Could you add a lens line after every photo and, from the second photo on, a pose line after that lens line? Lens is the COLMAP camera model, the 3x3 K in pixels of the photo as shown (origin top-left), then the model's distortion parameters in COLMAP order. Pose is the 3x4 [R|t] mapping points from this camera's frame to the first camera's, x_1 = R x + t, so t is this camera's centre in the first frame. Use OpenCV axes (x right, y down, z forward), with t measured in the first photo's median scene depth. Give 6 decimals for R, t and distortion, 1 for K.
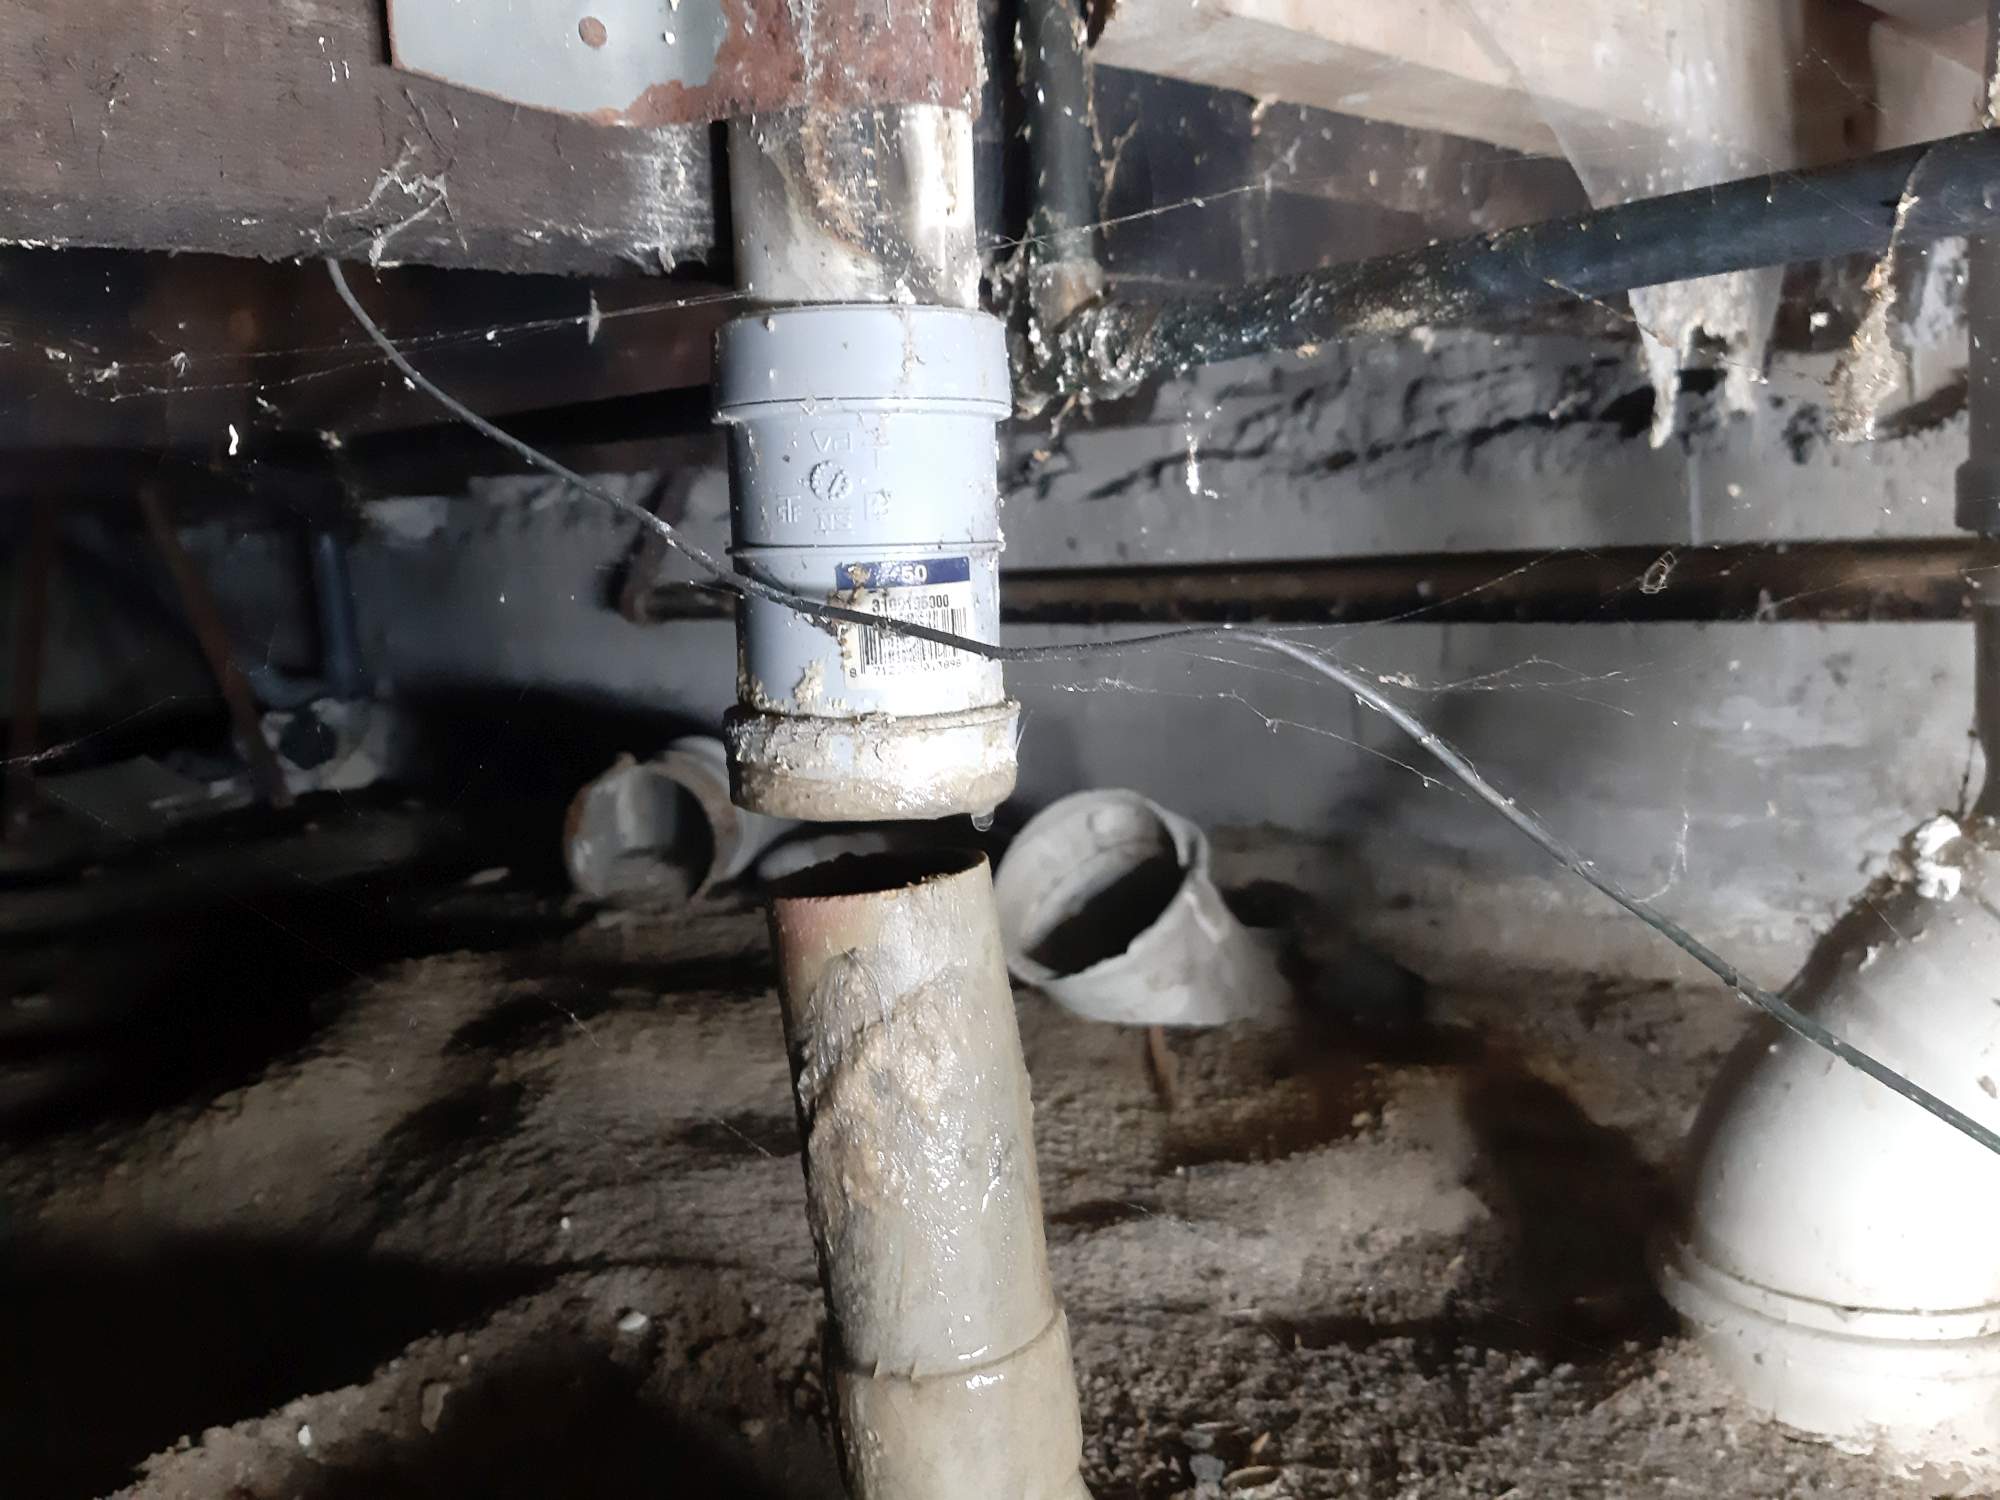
lens RADIAL K [[1625.4, 0, 1029.7], [0, 1625.4, 772.8], [0, 0, 1]] dist [0.059034, -0.166685]
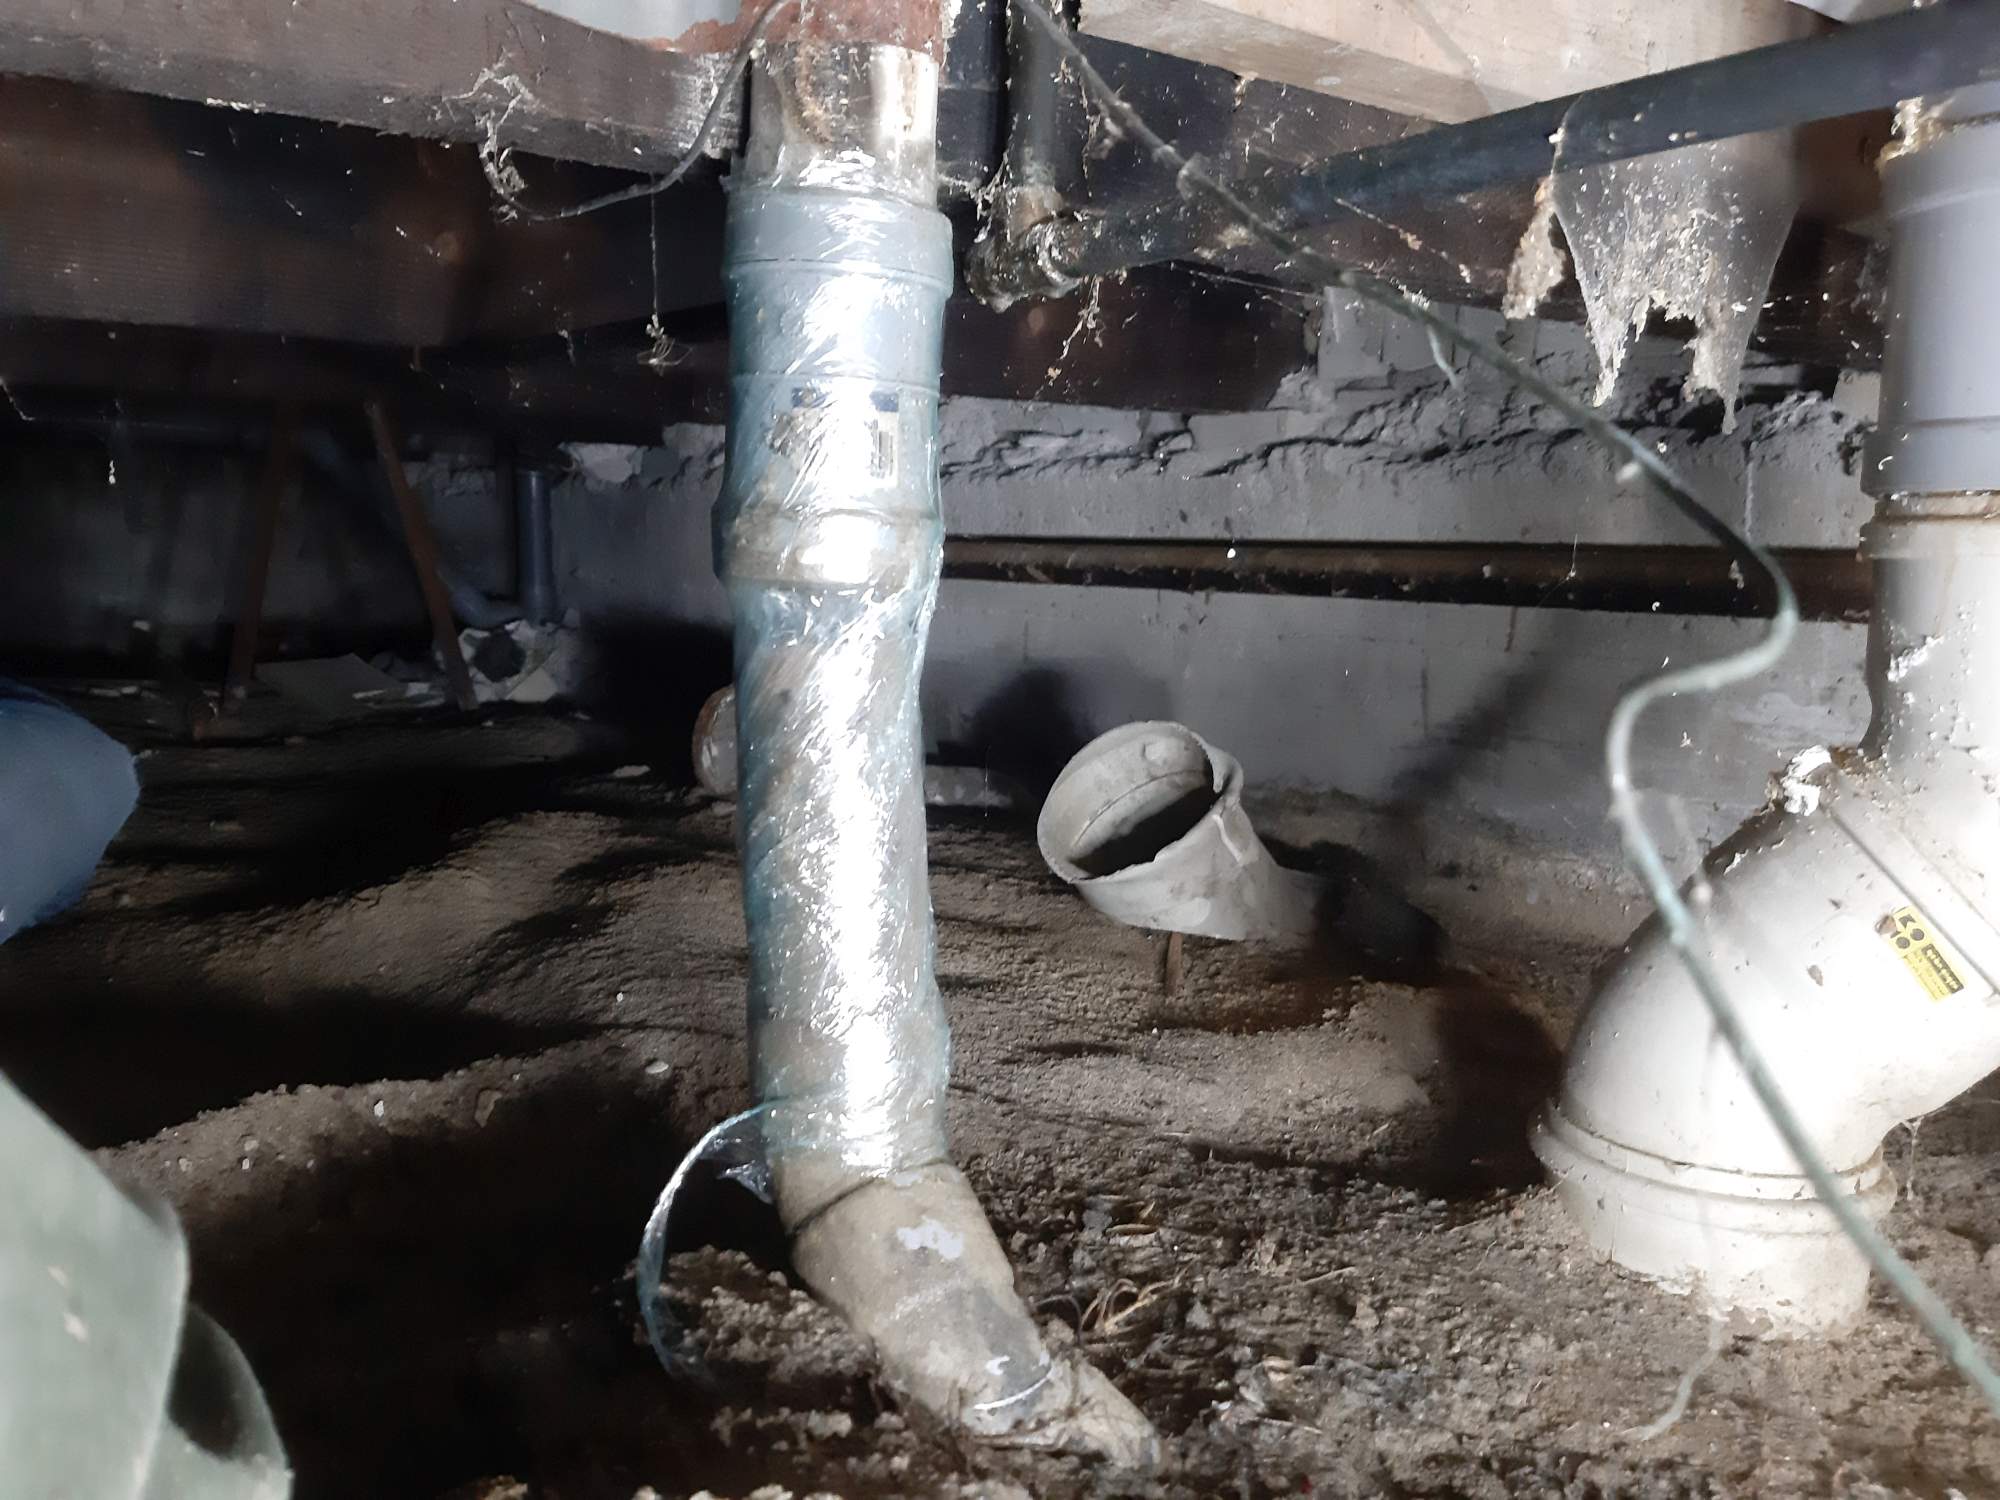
lens RADIAL K [[1573.4, 0, 1000.0], [0, 1573.4, 750.0], [0, 0, 1]] dist [0.071496, -0.172423]
pose [[0.988951, 0.096222, -0.112774, 0.116741], [-0.097155, 0.995265, -0.002792, 0.081055], [0.111971, 0.013718, 0.993617, -0.135885]]
